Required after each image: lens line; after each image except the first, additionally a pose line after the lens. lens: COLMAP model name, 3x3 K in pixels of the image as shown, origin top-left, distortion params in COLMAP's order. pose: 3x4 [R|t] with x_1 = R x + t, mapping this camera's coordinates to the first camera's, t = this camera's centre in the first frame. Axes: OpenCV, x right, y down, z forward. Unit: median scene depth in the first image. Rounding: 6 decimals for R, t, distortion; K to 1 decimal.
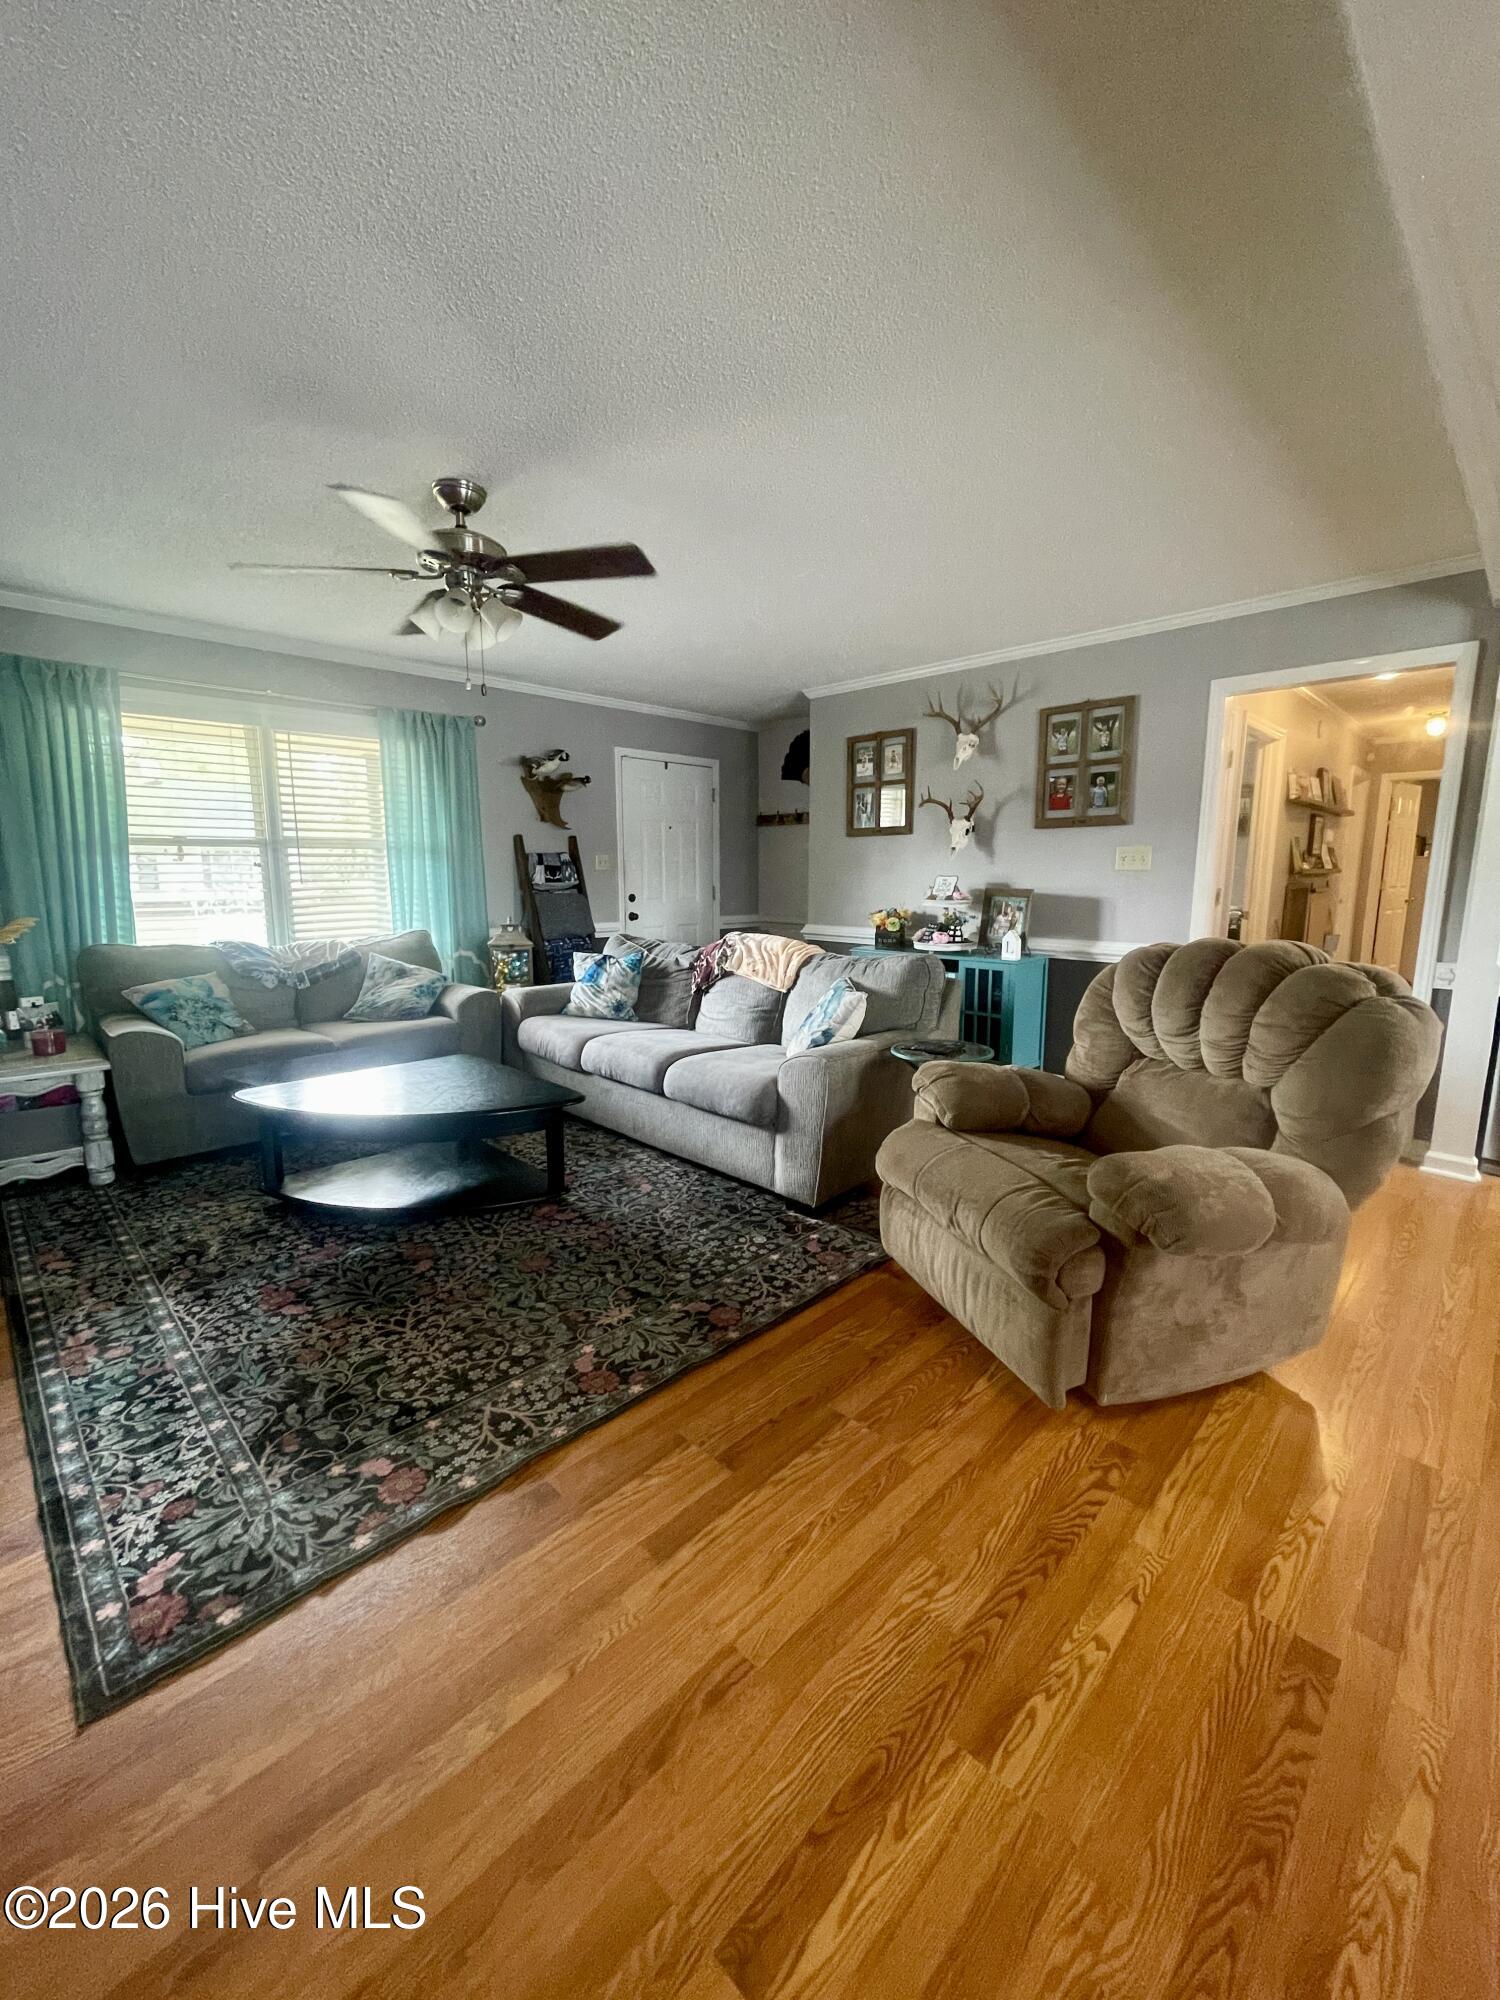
lens RADIAL K [[810.1, 0, 739.5], [0, 810.1, 994.5], [0, 0, 1]] dist [0.000589, 0.000643]
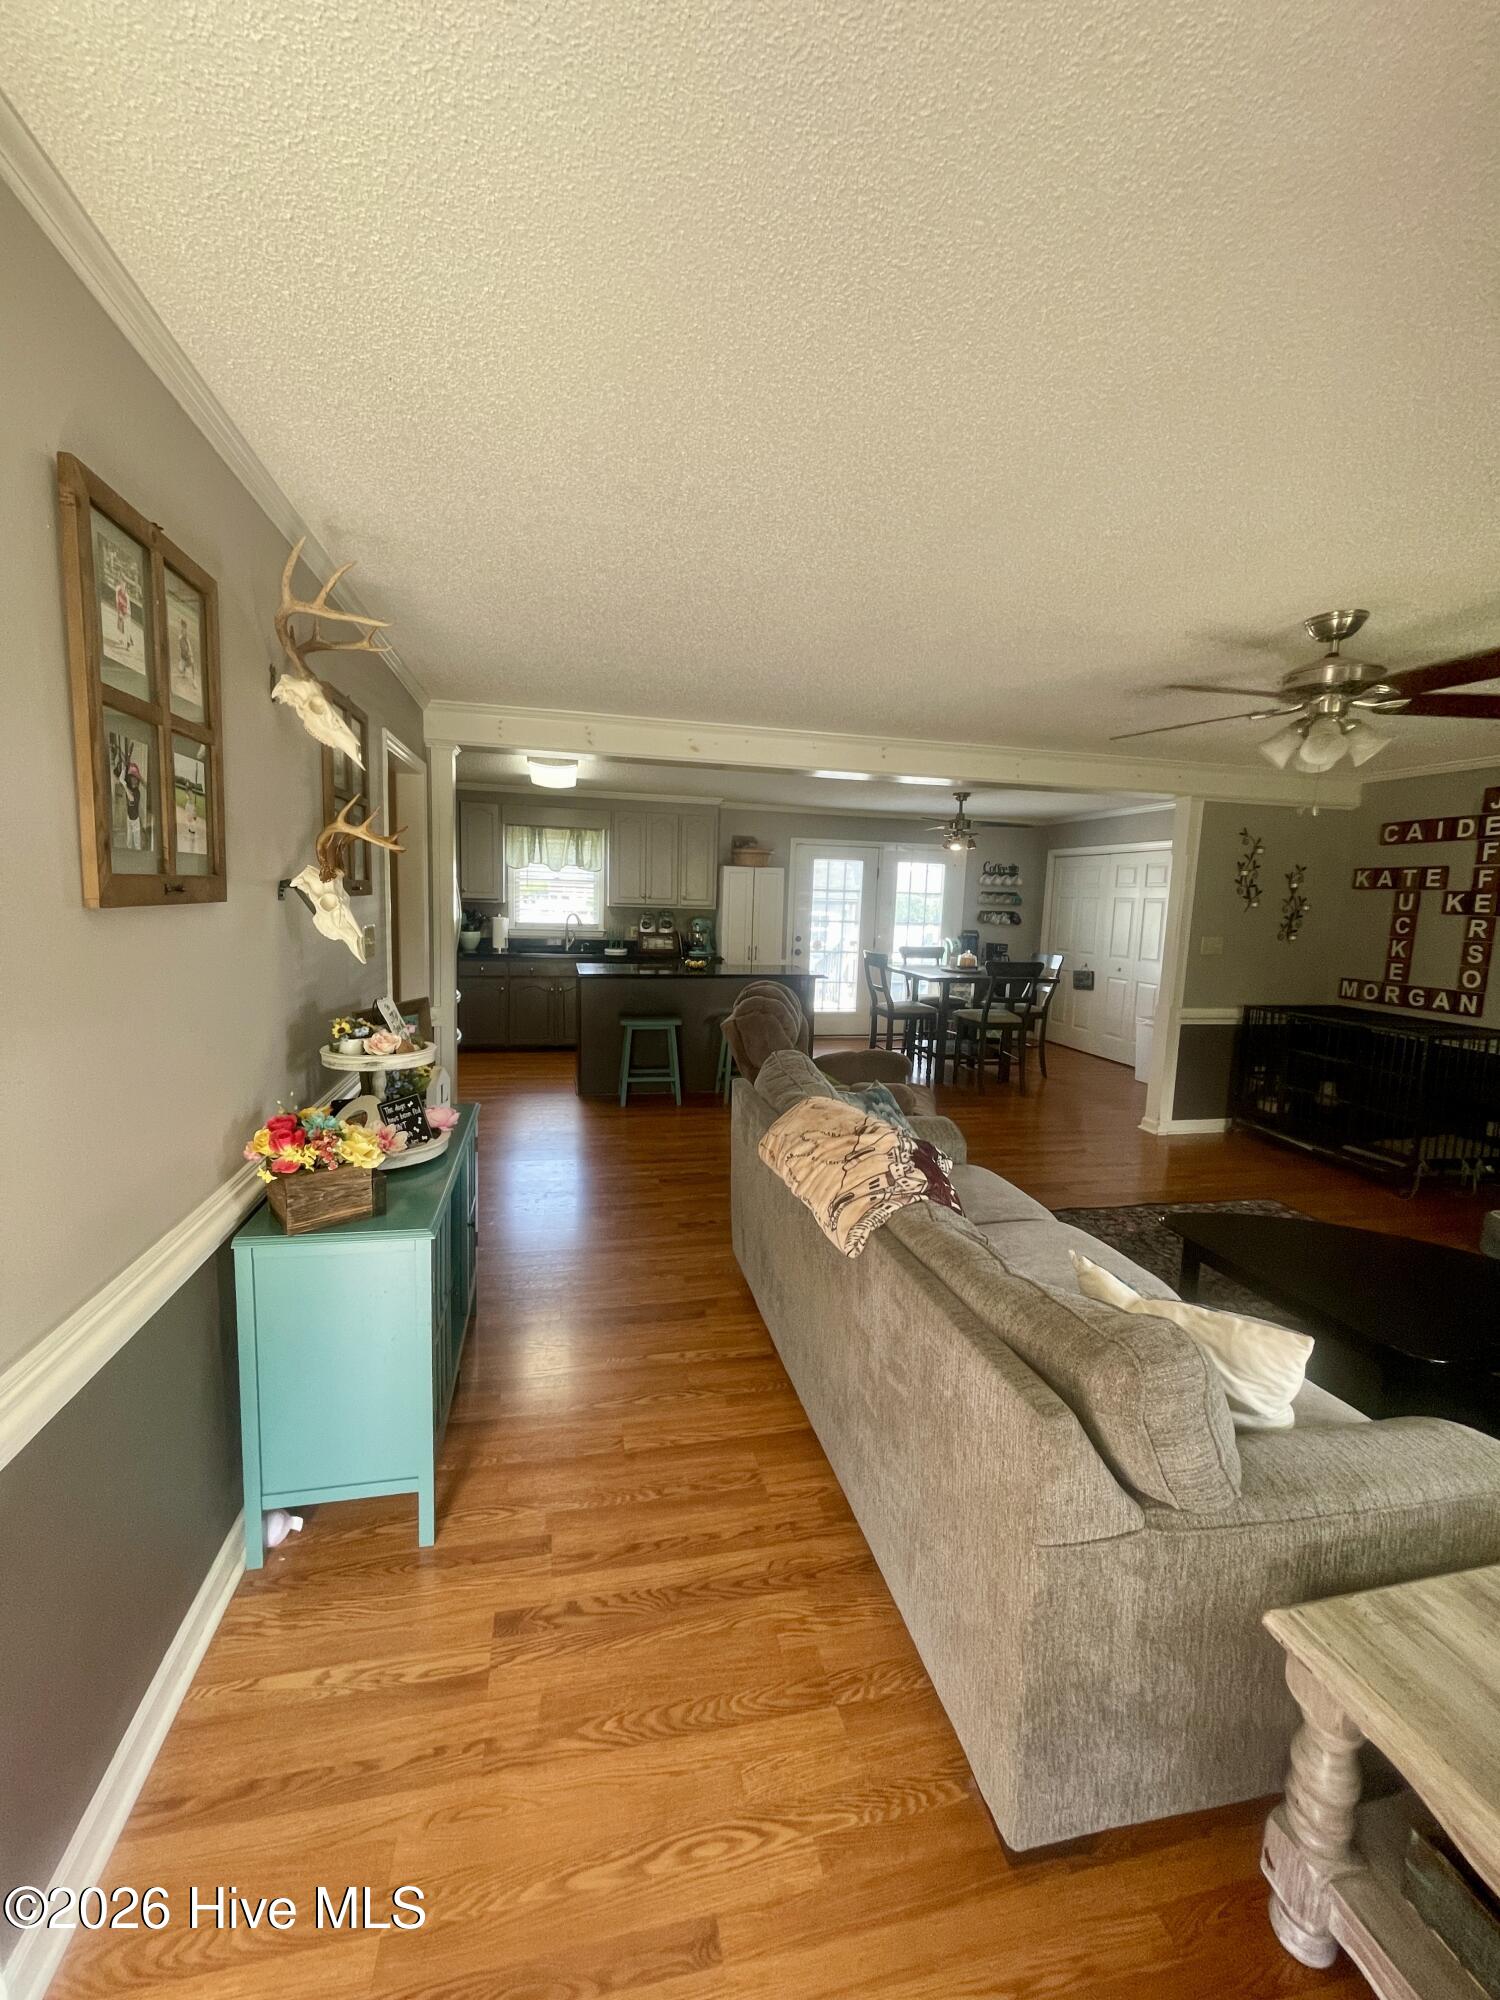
lens RADIAL K [[810.1, 0, 739.2], [0, 810.1, 999.6], [0, 0, 1]] dist [0.000589, 0.000643]
pose [[-0.841589, -0.093717, 0.531926, -0.288340], [0.051935, 0.966227, 0.252404, -0.435960], [-0.537616, 0.240046, -0.808299, 2.195038]]
